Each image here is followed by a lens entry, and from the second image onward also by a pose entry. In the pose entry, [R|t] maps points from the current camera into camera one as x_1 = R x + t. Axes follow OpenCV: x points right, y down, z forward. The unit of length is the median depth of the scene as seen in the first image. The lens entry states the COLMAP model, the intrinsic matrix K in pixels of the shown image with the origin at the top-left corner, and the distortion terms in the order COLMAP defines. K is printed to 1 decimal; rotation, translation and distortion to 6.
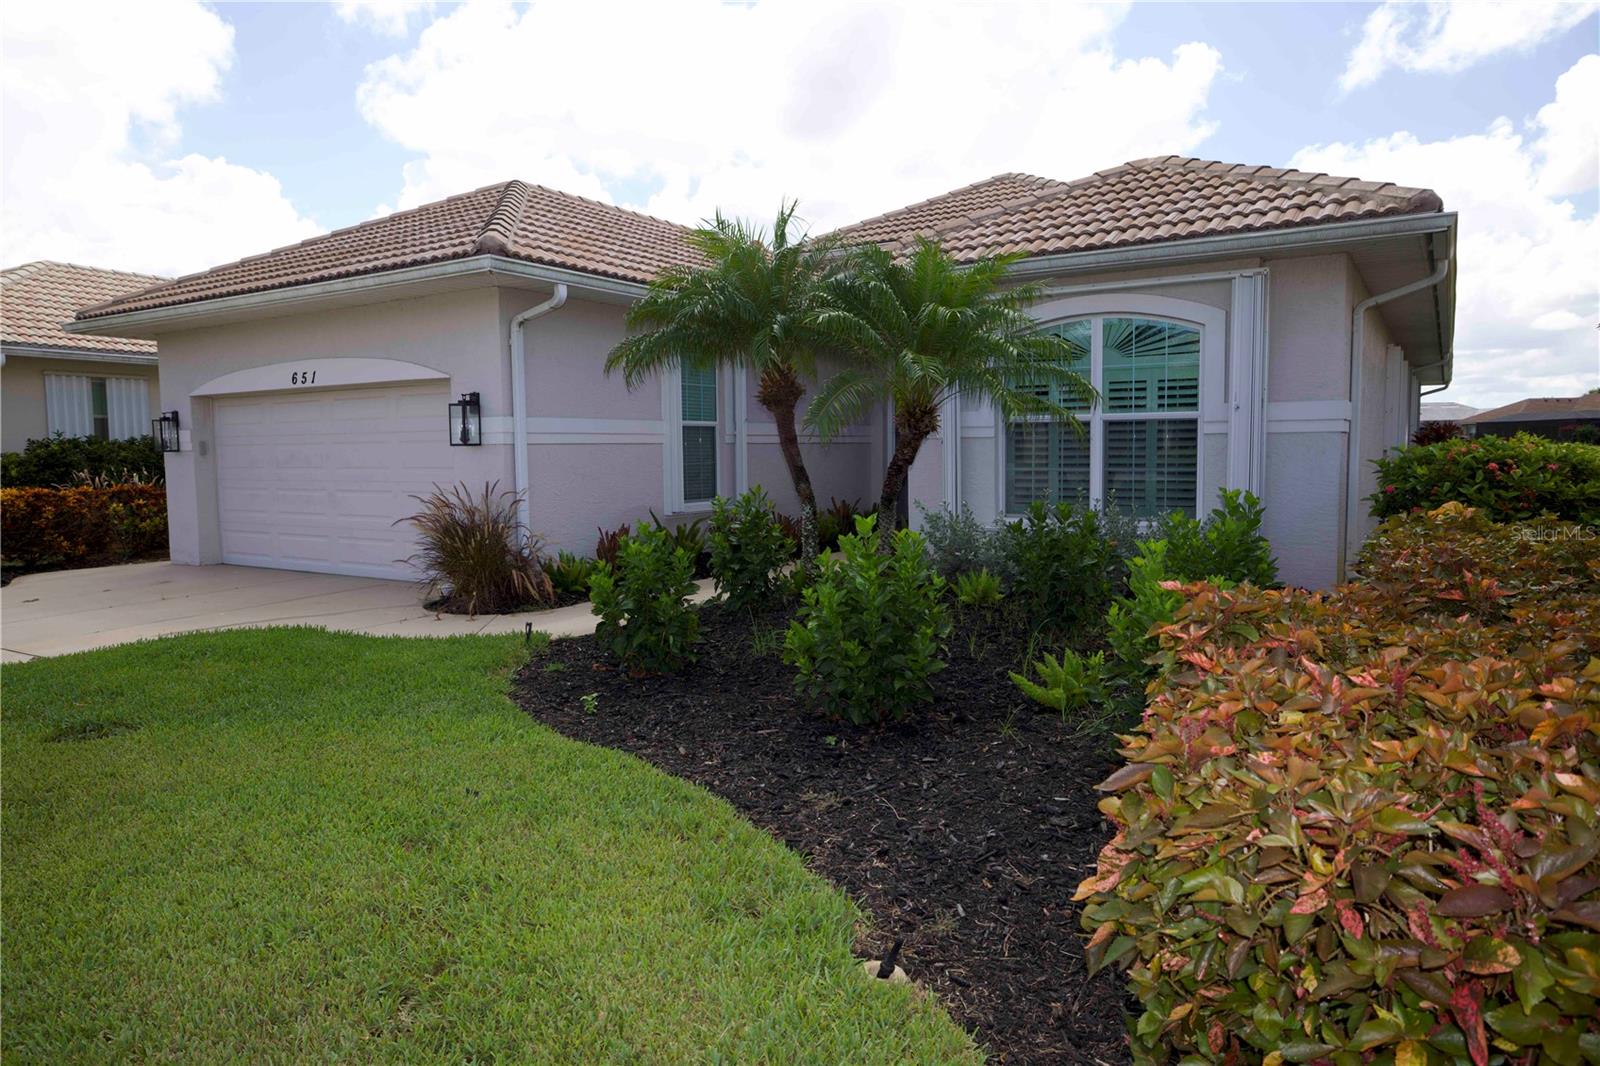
lens RADIAL K [[1049.4, 0, 797.4], [0, 1049.4, 532.3], [0, 0, 1]] dist [0.034267, 0.000563]
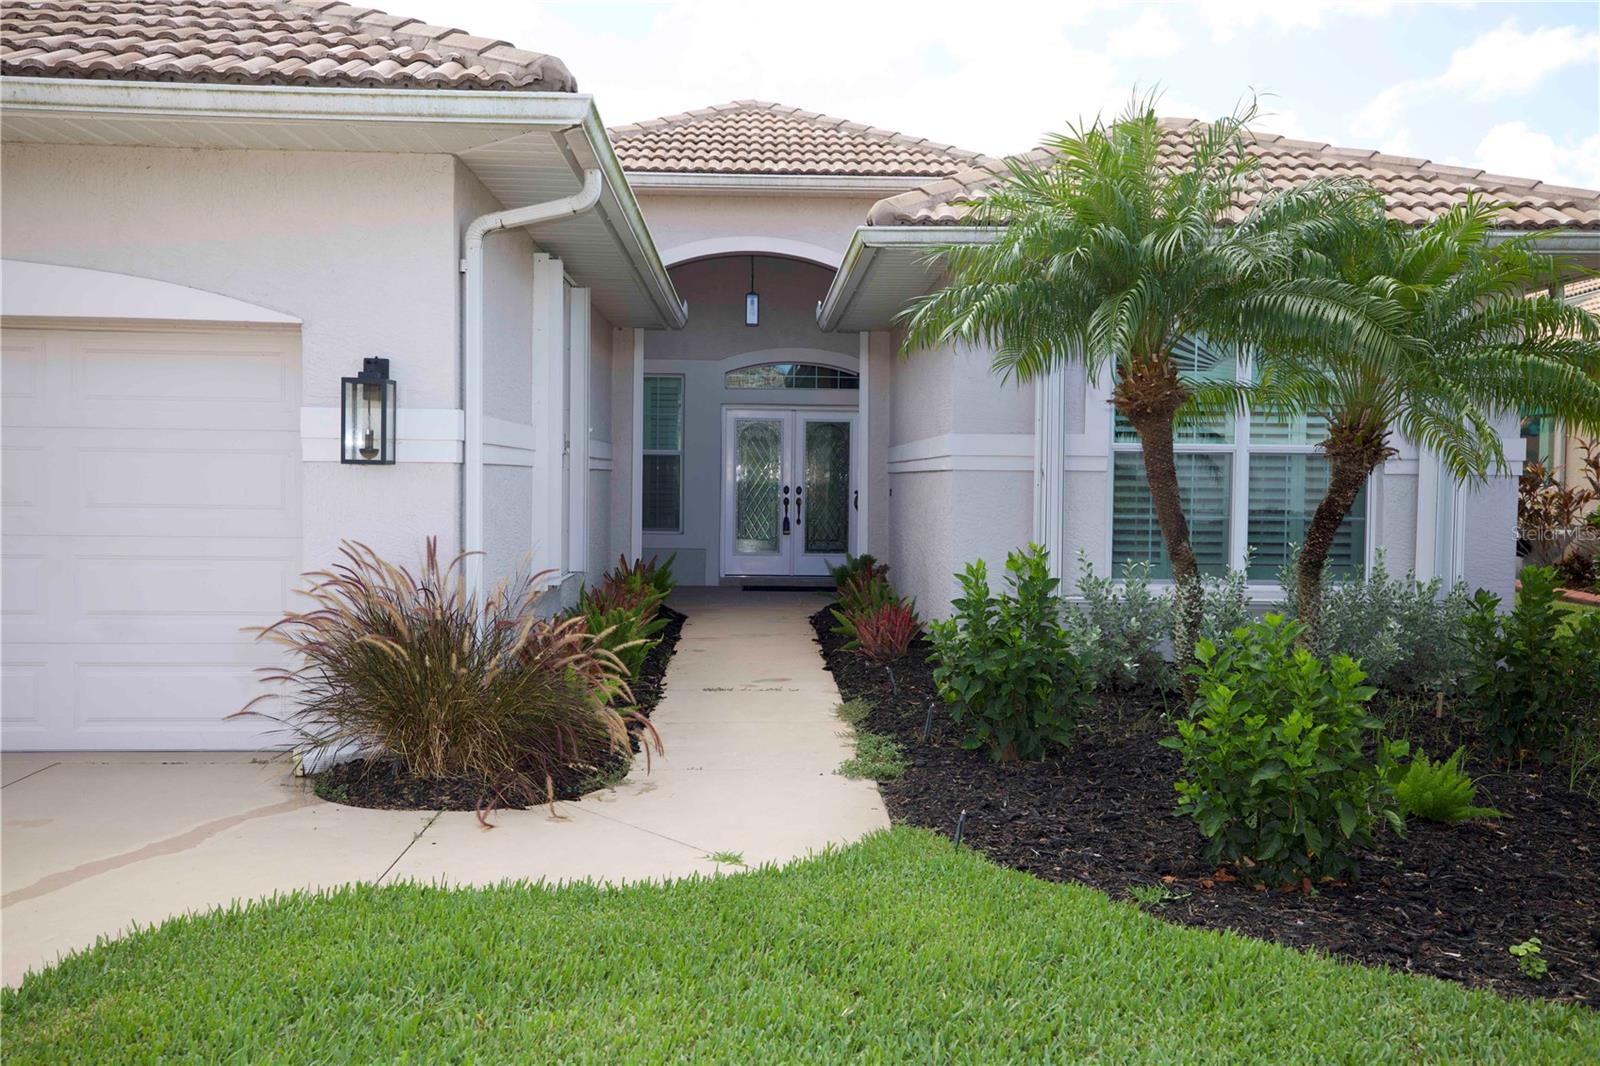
lens RADIAL K [[1379.3, 0, 794.1], [0, 1379.3, 533.2], [0, 0, 1]] dist [0.065080, 0.043232]
pose [[0.828673, -0.000728, 0.559732, -0.529170], [0.020647, 0.999358, -0.029266, -0.025170], [-0.559352, 0.035809, 0.828156, 0.347990]]
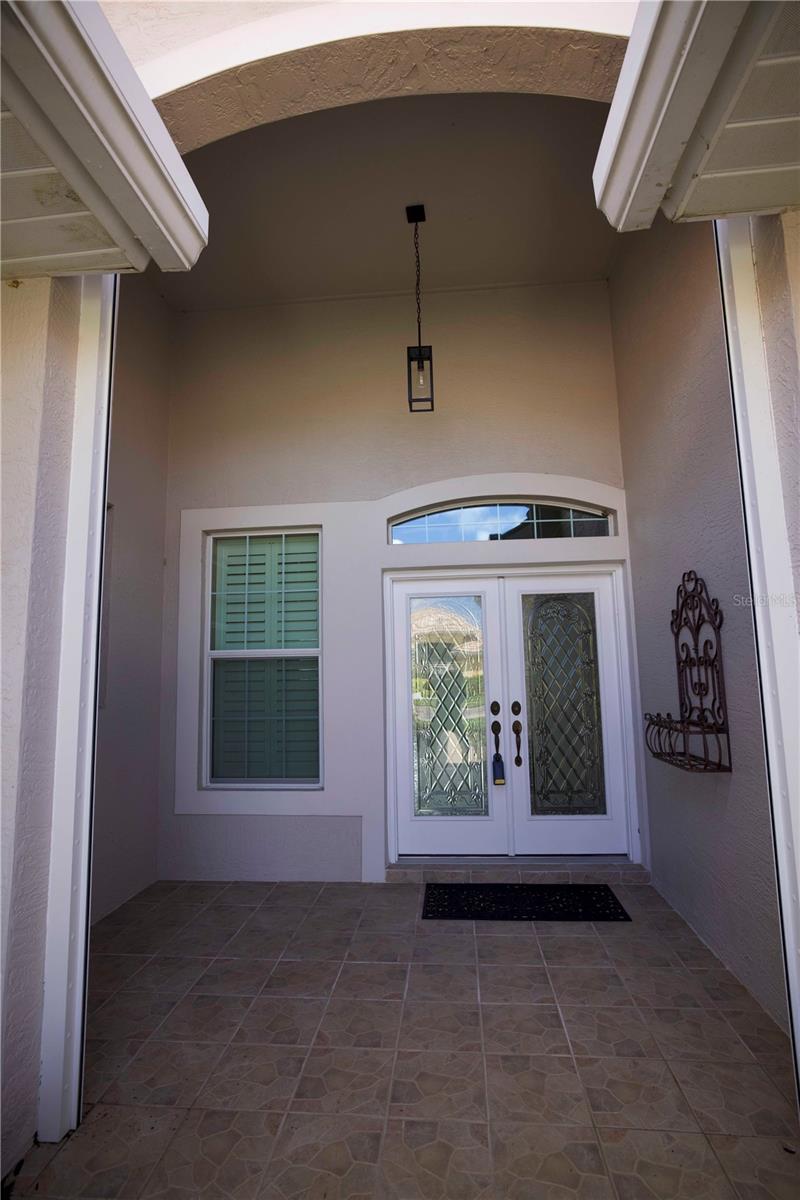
lens RADIAL K [[578.1, 0, 400.0], [0, 578.1, 599.2], [0, 0, 1]] dist [-0.002845, -0.000070]
pose [[0.897900, 0.043652, 0.438029, 0.198188], [0.042834, 0.981685, -0.185635, -0.136375], [-0.438110, 0.185445, 0.879585, 1.456292]]
